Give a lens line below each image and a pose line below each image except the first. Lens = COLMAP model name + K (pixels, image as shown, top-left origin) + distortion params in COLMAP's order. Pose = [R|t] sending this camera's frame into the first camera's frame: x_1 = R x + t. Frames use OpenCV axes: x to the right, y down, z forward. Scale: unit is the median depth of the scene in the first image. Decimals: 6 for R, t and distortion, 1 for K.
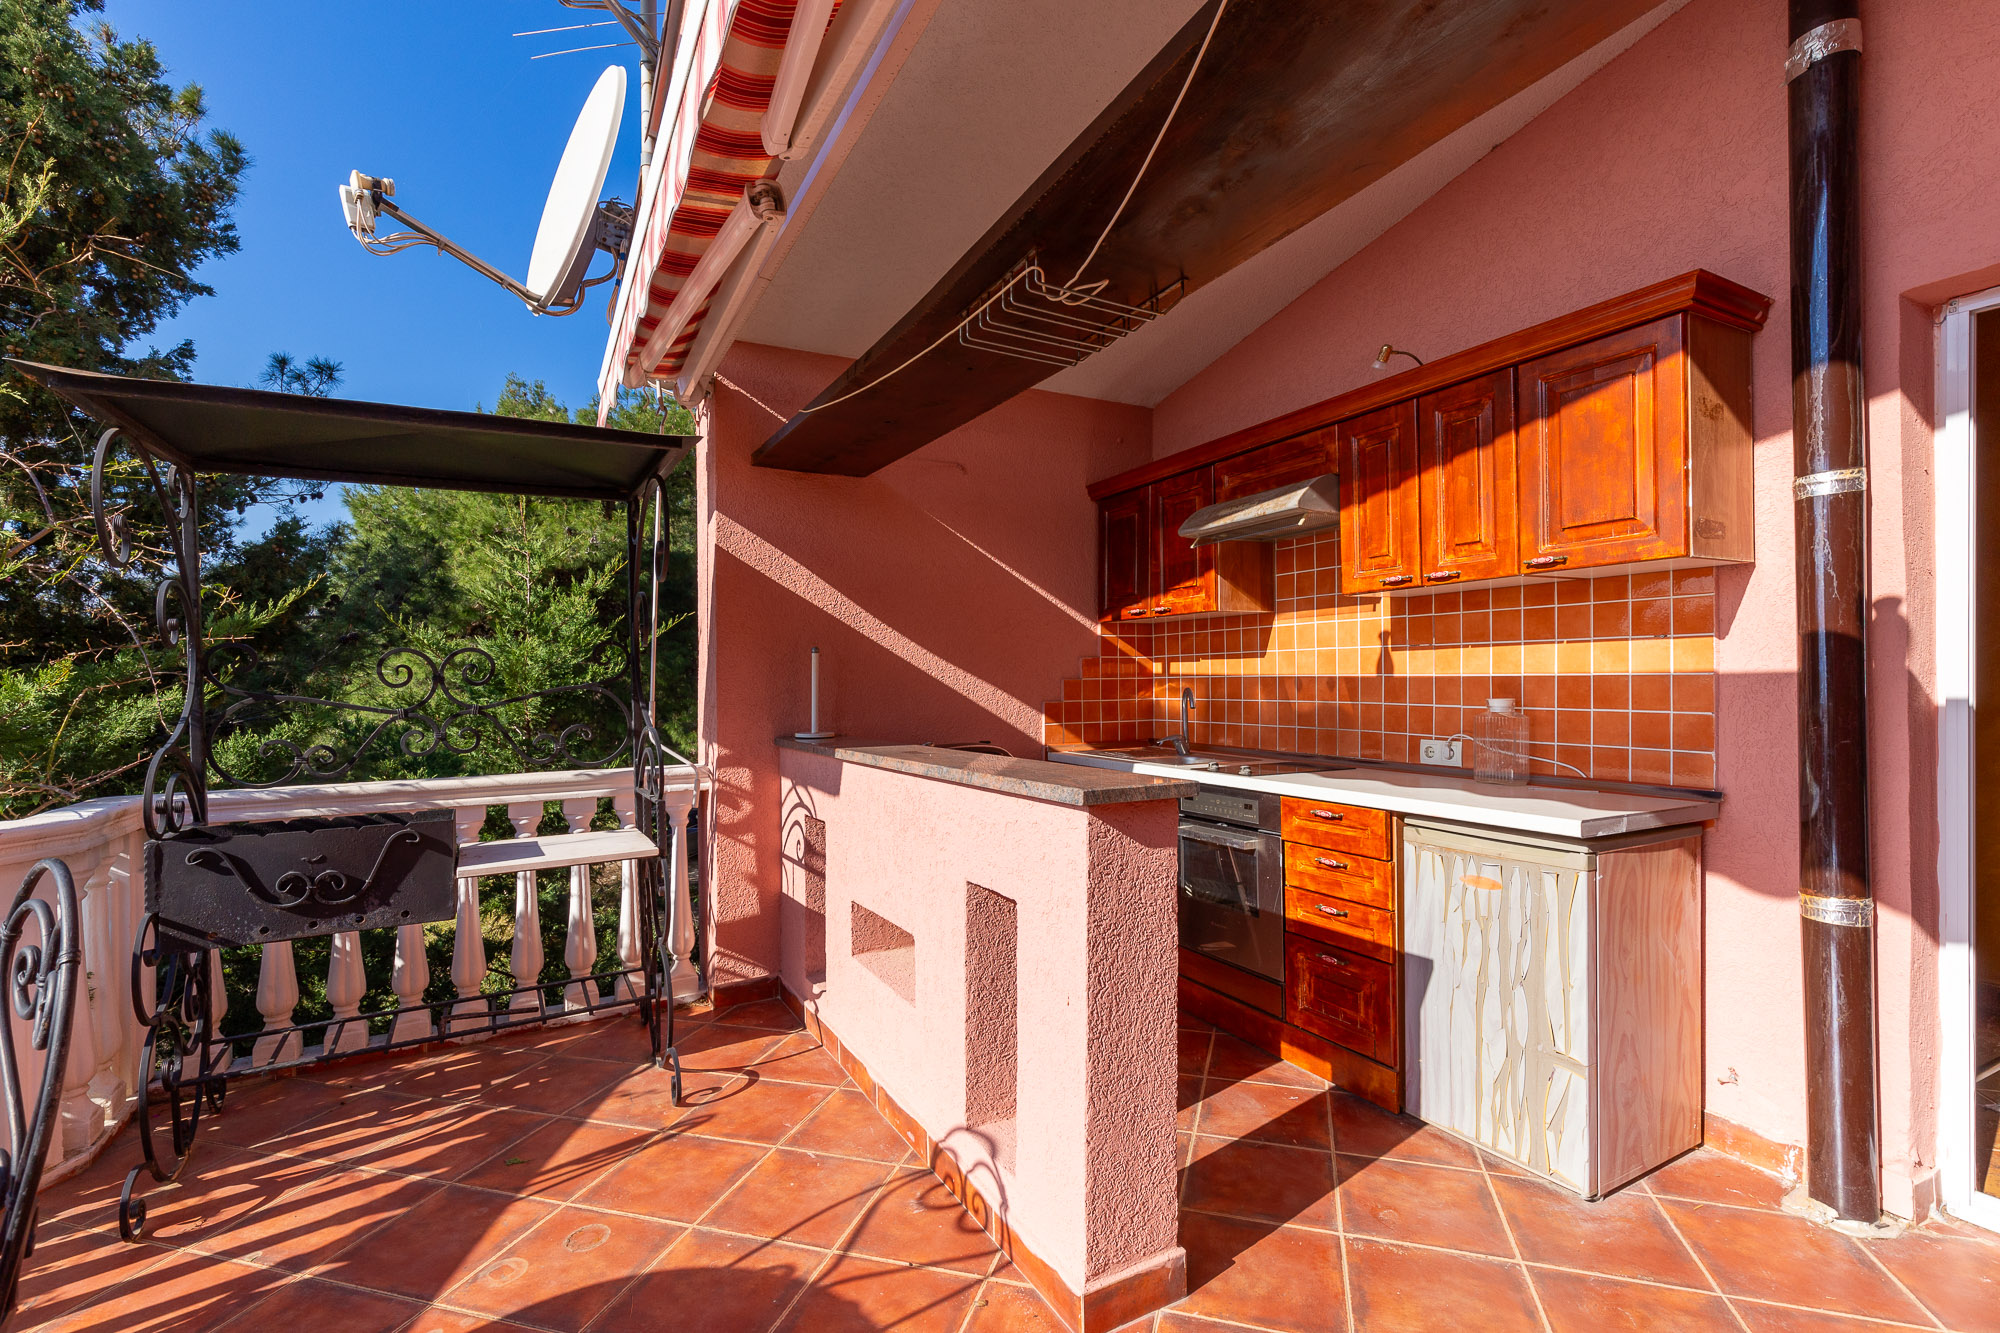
lens RADIAL K [[898.2, 0, 996.4], [0, 898.2, 675.6], [0, 0, 1]] dist [0.010583, -0.000425]
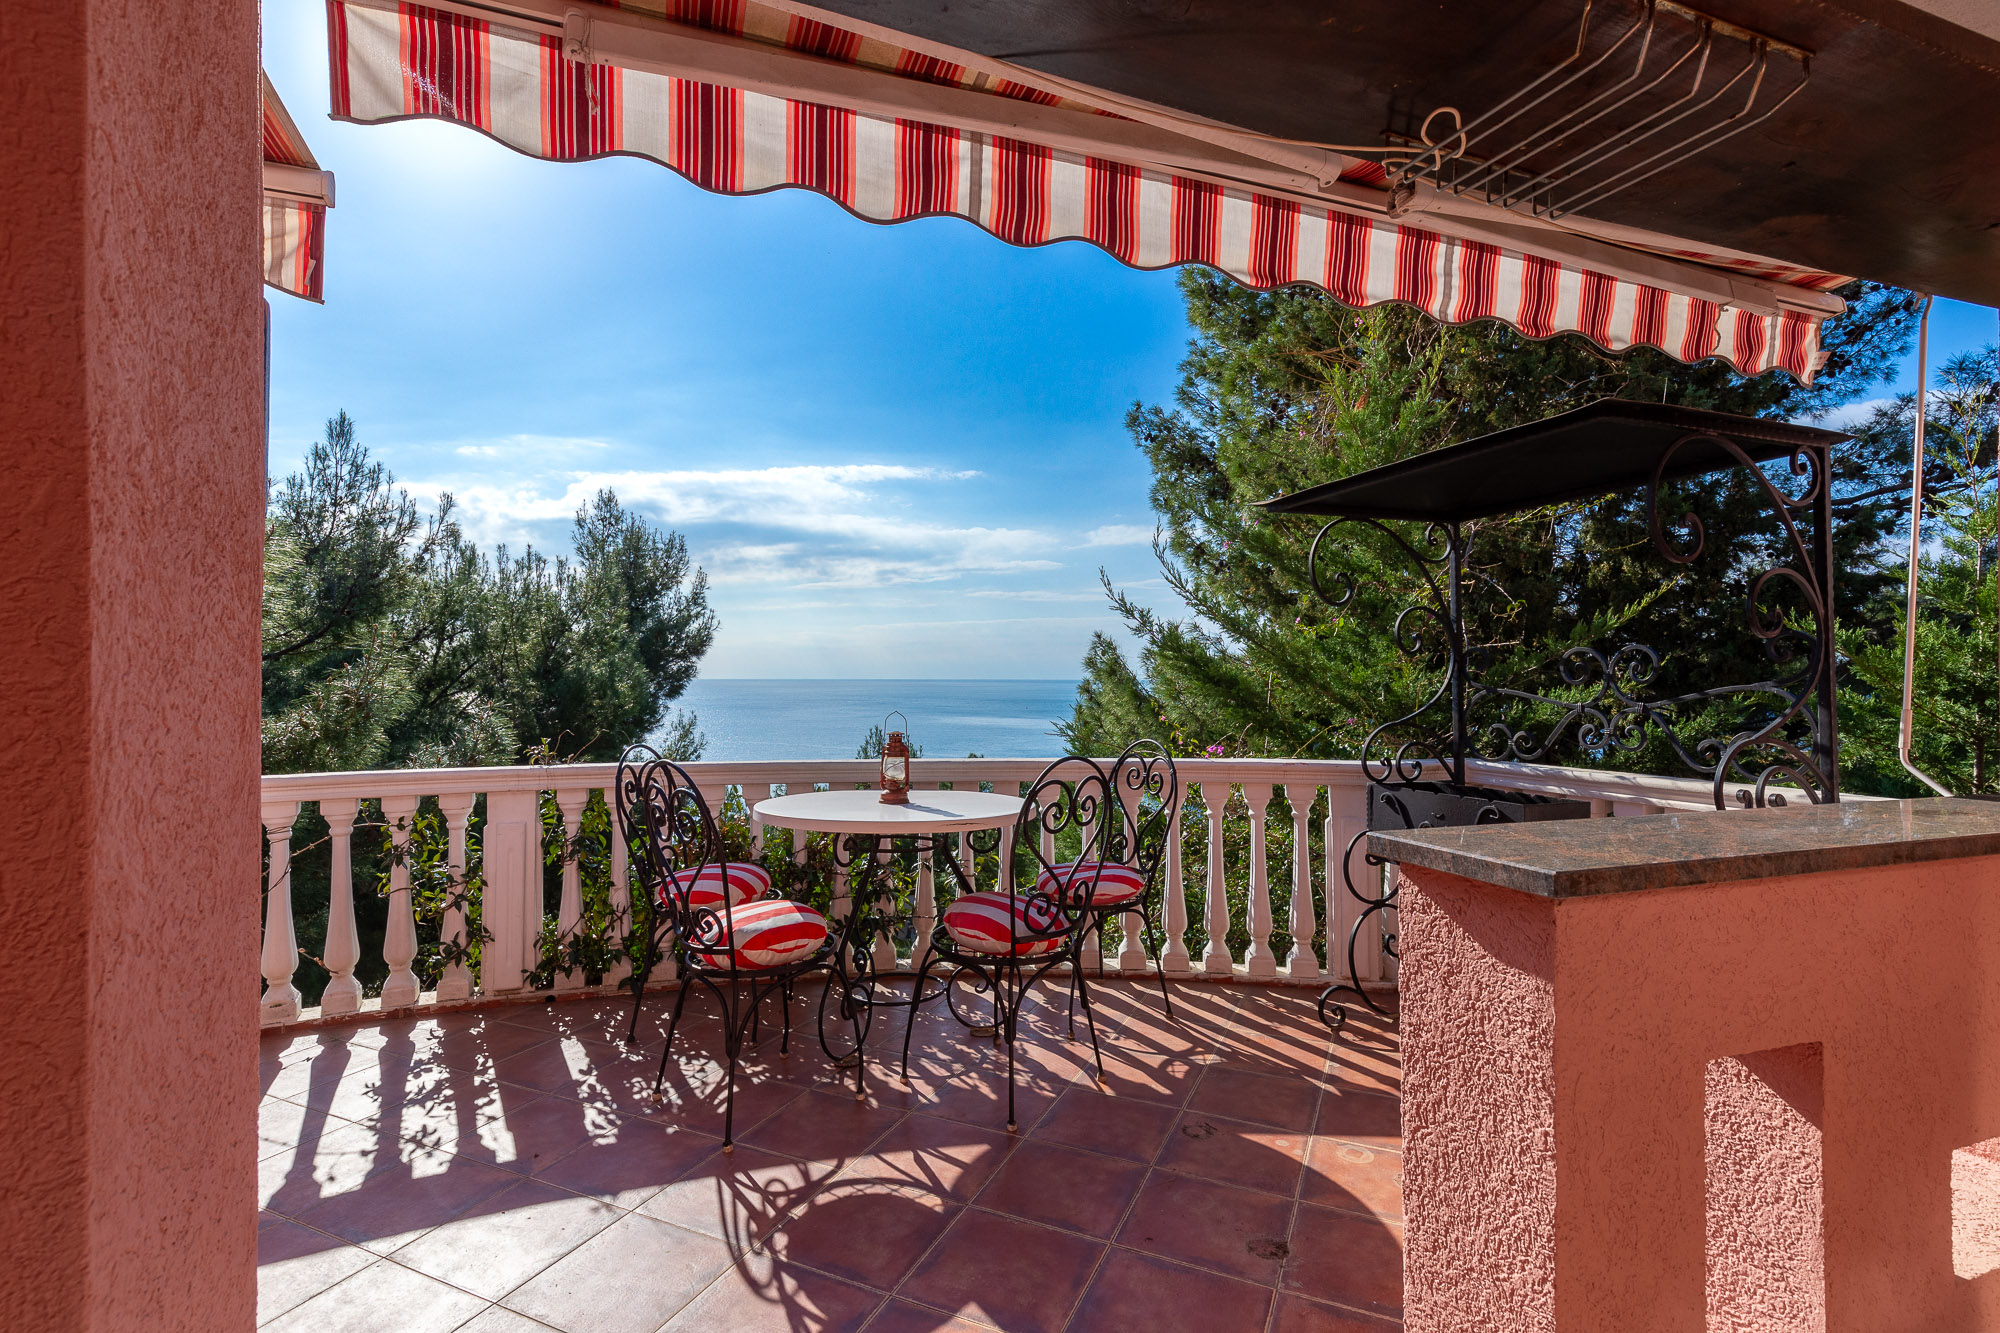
lens RADIAL K [[898.2, 0, 996.4], [0, 898.2, 675.6], [0, 0, 1]] dist [0.010583, -0.000425]
pose [[-0.119762, 0.007461, -0.992775, 0.529932], [0.003885, 0.999968, 0.007047, -0.007938], [0.992795, -0.003013, -0.119787, 0.471458]]
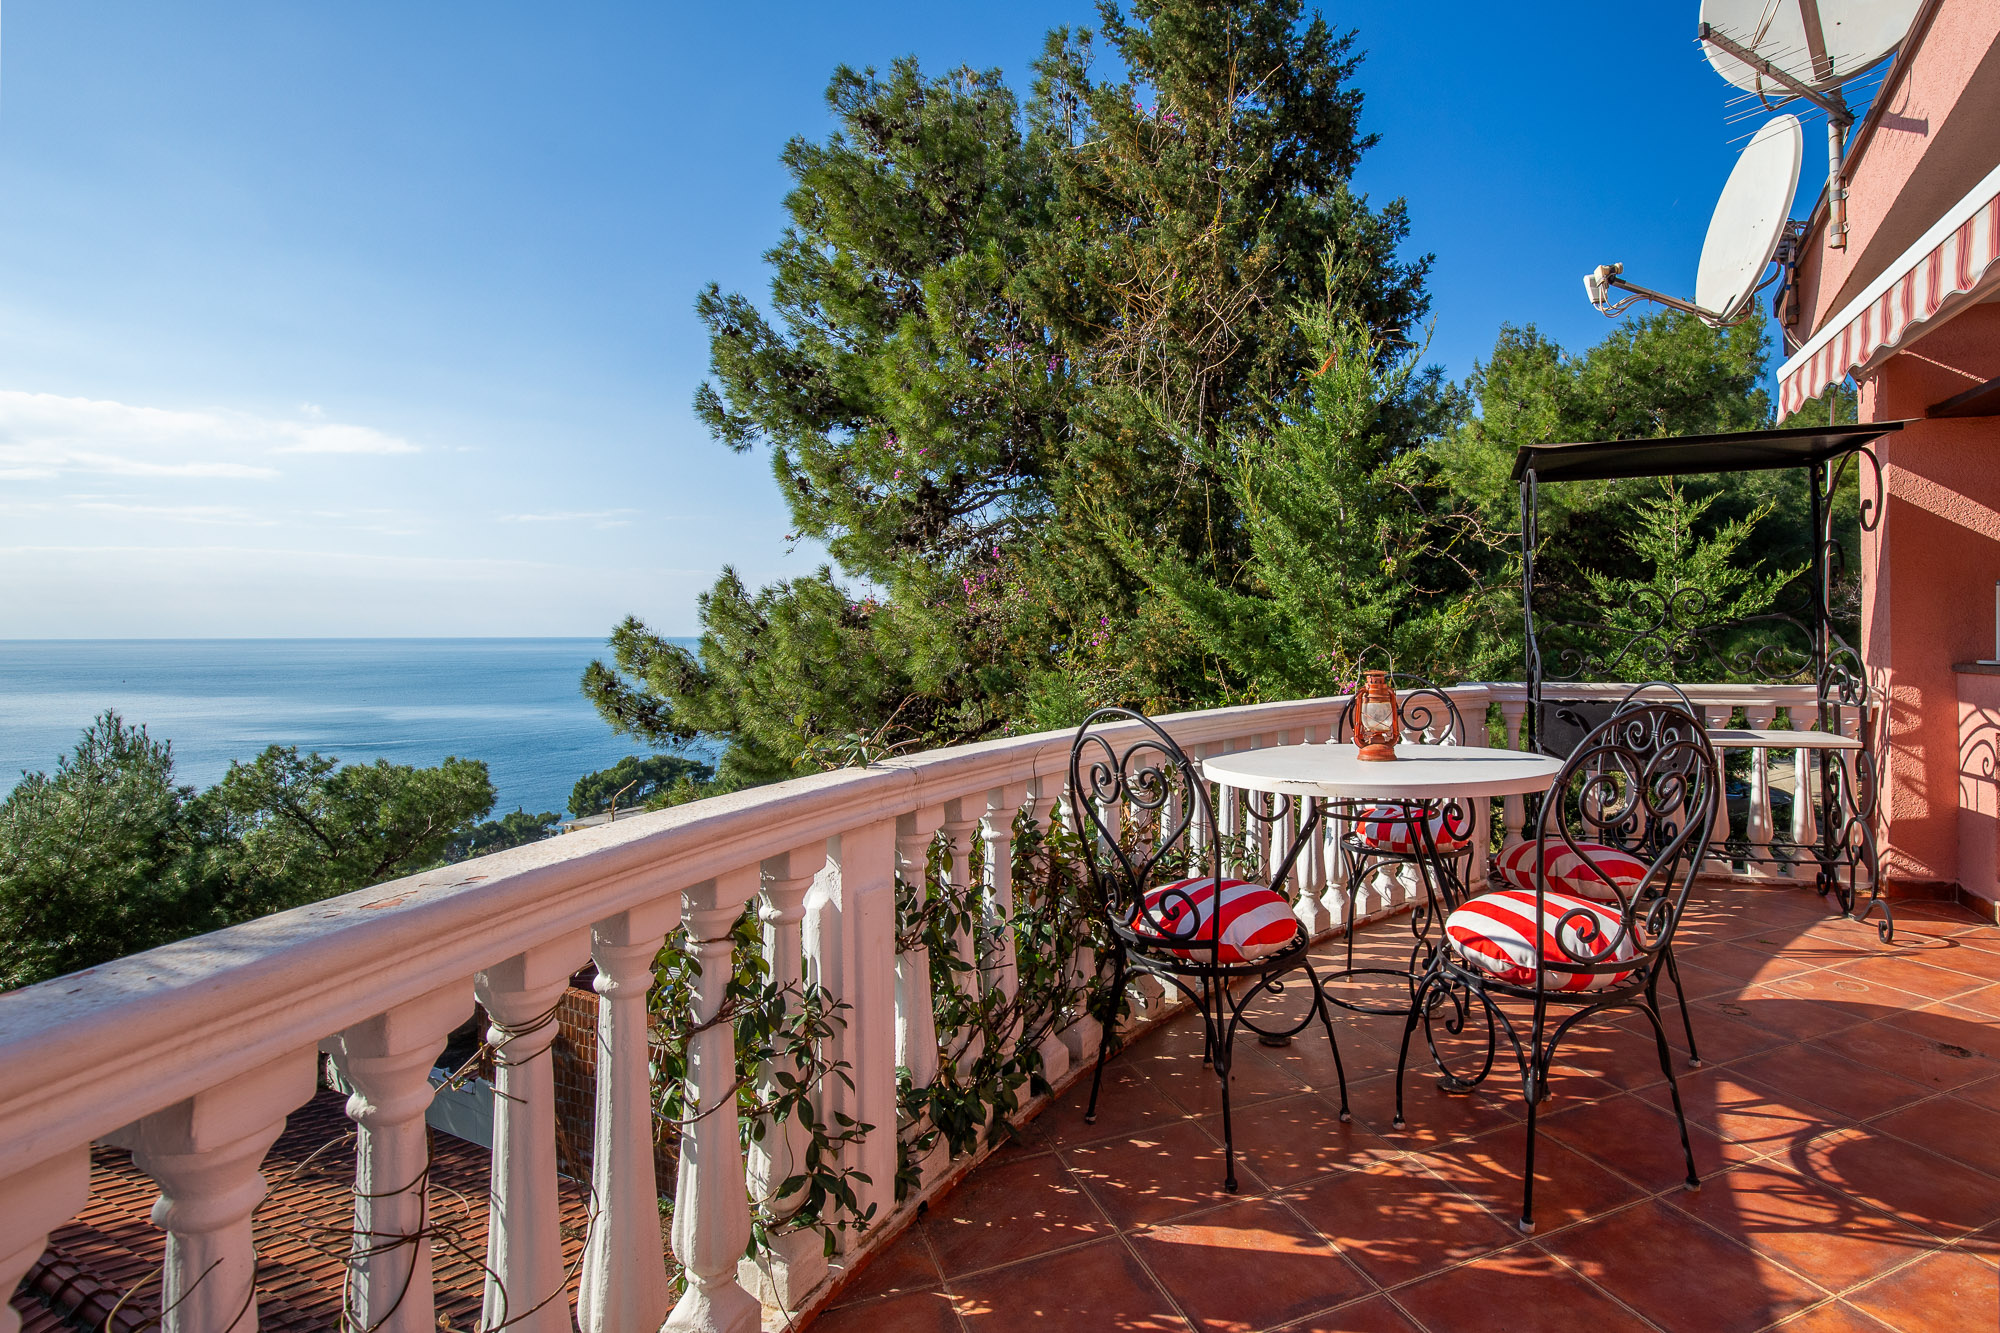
lens RADIAL K [[974.7, 0, 1096.8], [0, 974.7, 619.8], [0, 0, 1]] dist [-0.031759, -0.000037]
pose [[0.645203, -0.001371, -0.764010, -0.048053], [-0.000058, 0.999998, -0.001843, 0.022765], [0.764011, 0.001233, 0.645202, -0.714551]]
